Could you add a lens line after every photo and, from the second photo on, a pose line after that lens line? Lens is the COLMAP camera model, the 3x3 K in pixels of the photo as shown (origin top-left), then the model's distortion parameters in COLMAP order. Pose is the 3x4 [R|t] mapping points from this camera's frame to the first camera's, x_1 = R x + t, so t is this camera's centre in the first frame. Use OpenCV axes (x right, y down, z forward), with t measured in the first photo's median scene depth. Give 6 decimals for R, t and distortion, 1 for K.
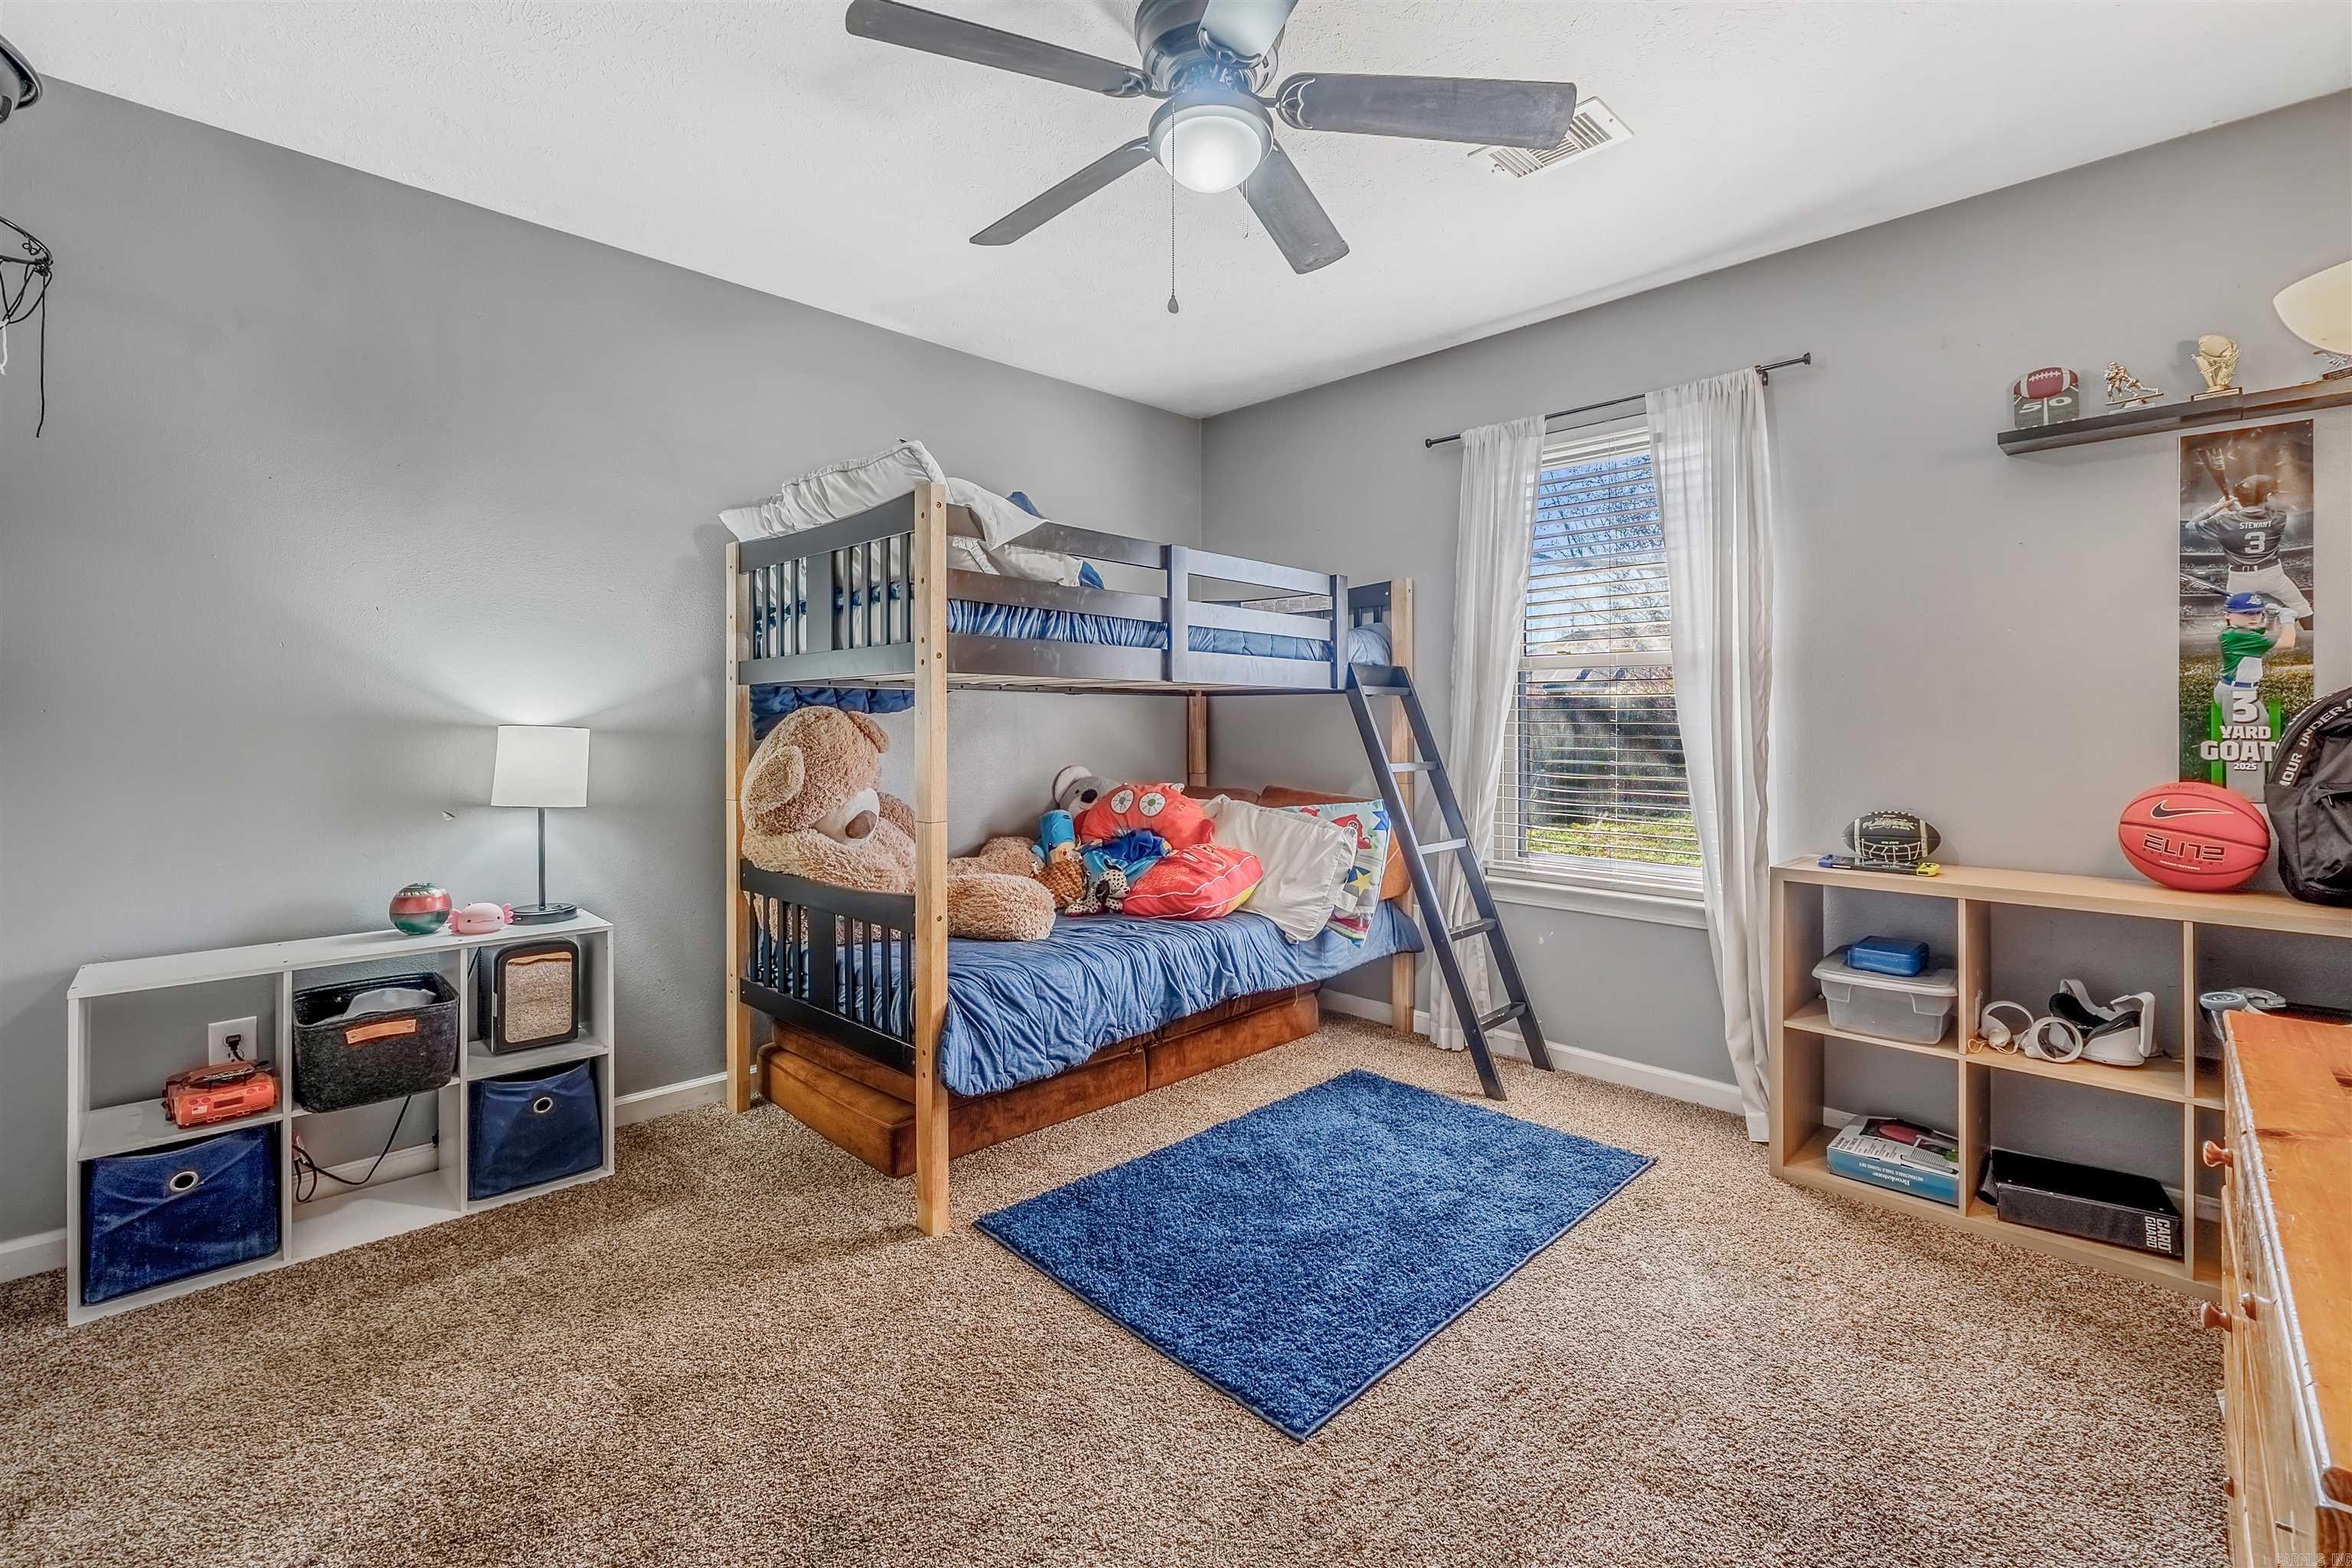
lens RADIAL K [[998.3, 0, 1185.8], [0, 998.3, 717.2], [0, 0, 1]] dist [-0.003020, 0.000253]
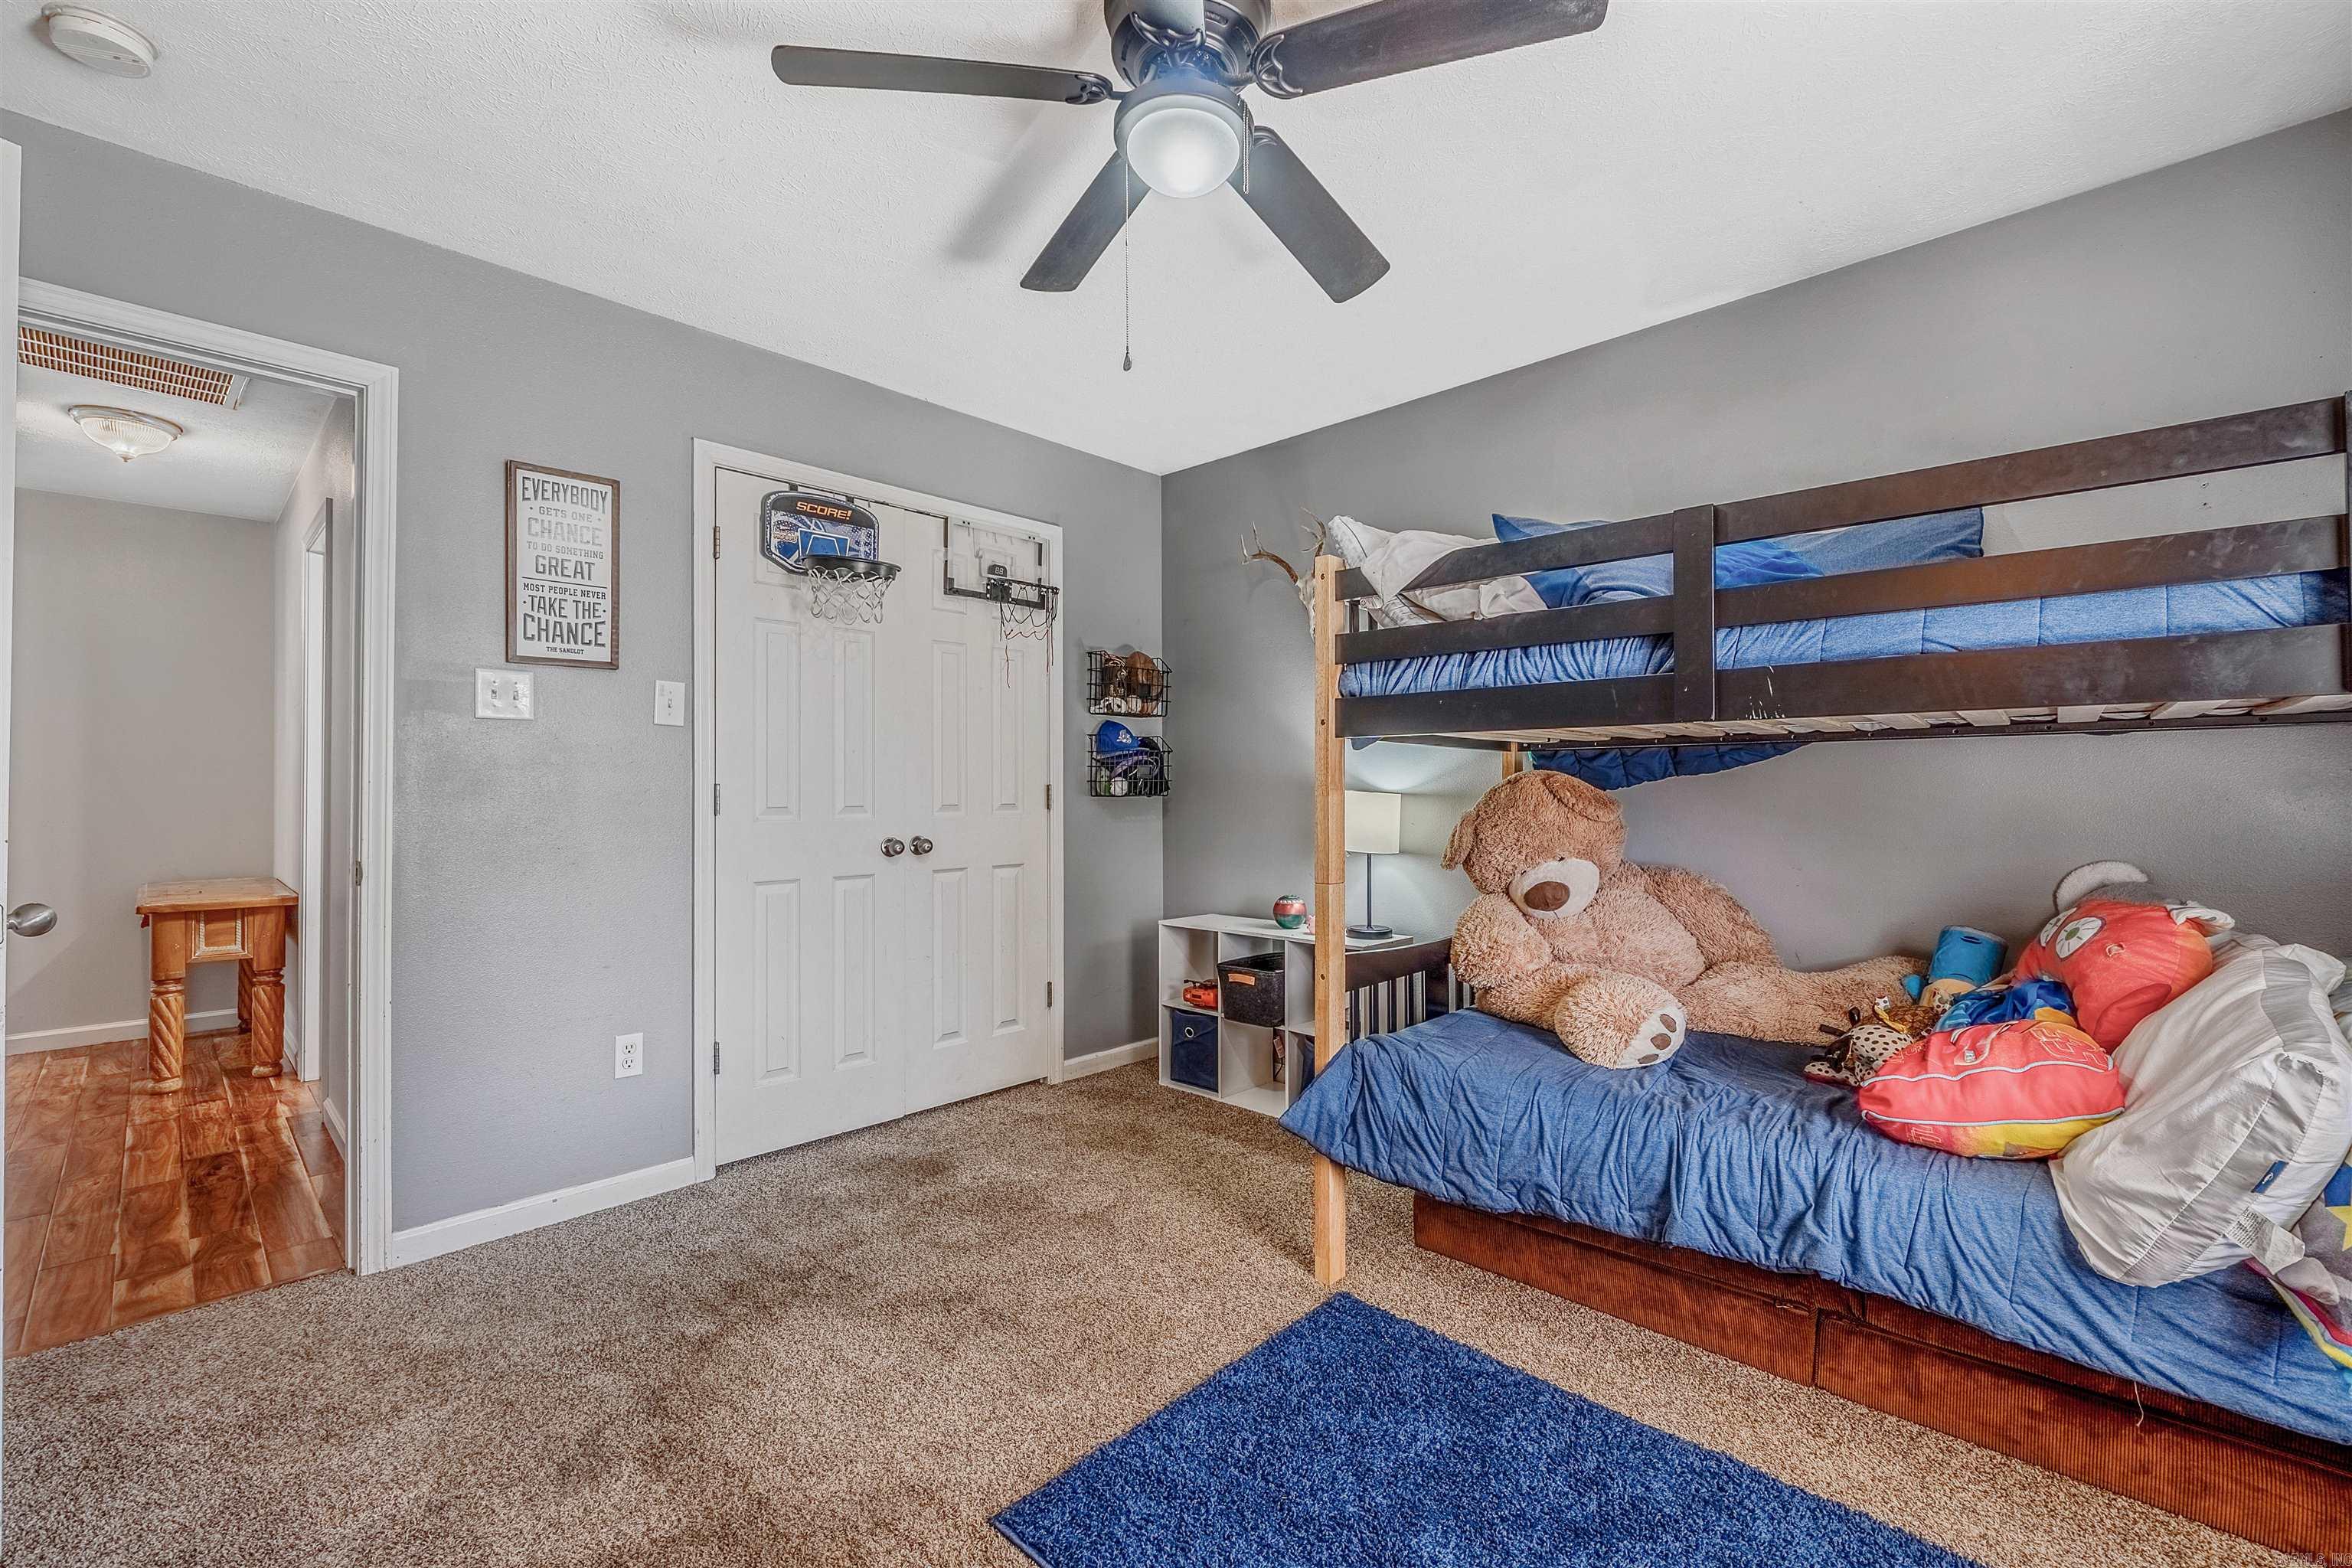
lens RADIAL K [[998.3, 0, 1176.8], [0, 998.3, 793.9], [0, 0, 1]] dist [-0.003020, 0.000253]
pose [[0.019007, -0.001241, -0.999819, 0.706833], [0.008308, 0.999965, -0.001083, 0.012708], [0.999785, -0.008285, 0.019017, 0.756415]]
